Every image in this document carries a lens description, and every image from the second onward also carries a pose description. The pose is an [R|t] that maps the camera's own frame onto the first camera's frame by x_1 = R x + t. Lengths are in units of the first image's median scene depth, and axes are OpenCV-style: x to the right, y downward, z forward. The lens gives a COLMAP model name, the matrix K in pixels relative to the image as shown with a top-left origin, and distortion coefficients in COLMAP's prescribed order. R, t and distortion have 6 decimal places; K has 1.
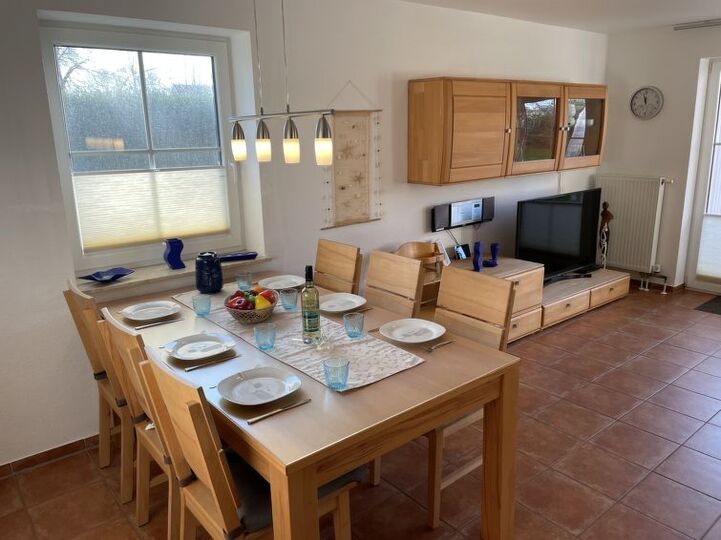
lens RADIAL K [[540.3, 0, 360.5], [0, 540.3, 270.0], [0, 0, 1]] dist [0.086577, -0.120591]
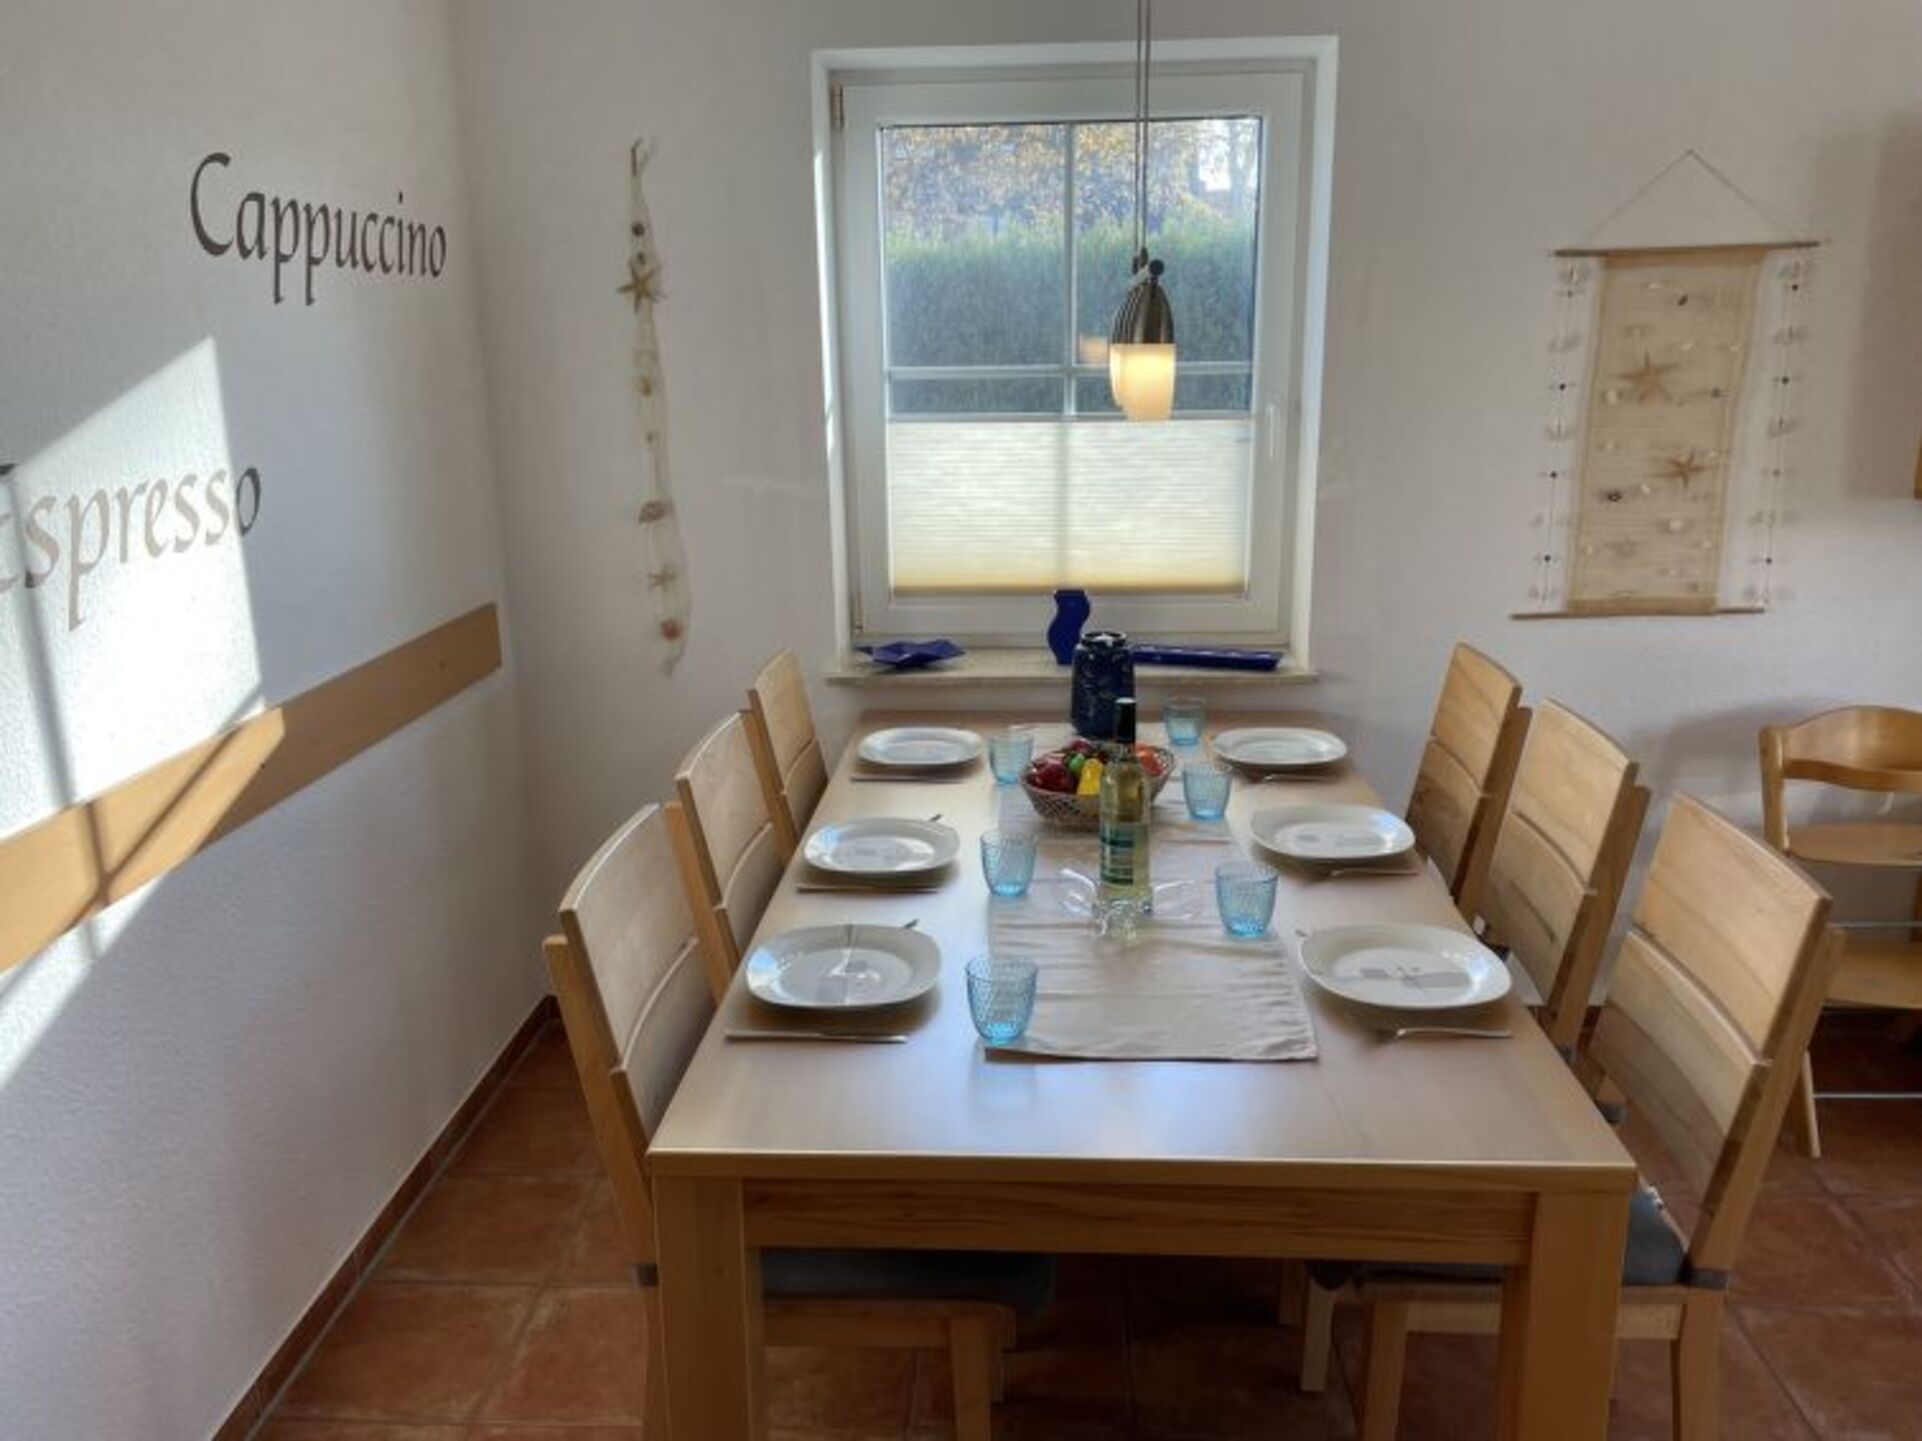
lens RADIAL K [[1440.4, 0, 961.0], [0, 1440.4, 720.5], [0, 0, 1]] dist [0.086577, -0.120591]
pose [[0.741685, 0.180625, -0.645970, 0.294229], [-0.163769, 0.982678, 0.086739, -0.039852], [0.650448, 0.041457, 0.758418, 0.133953]]
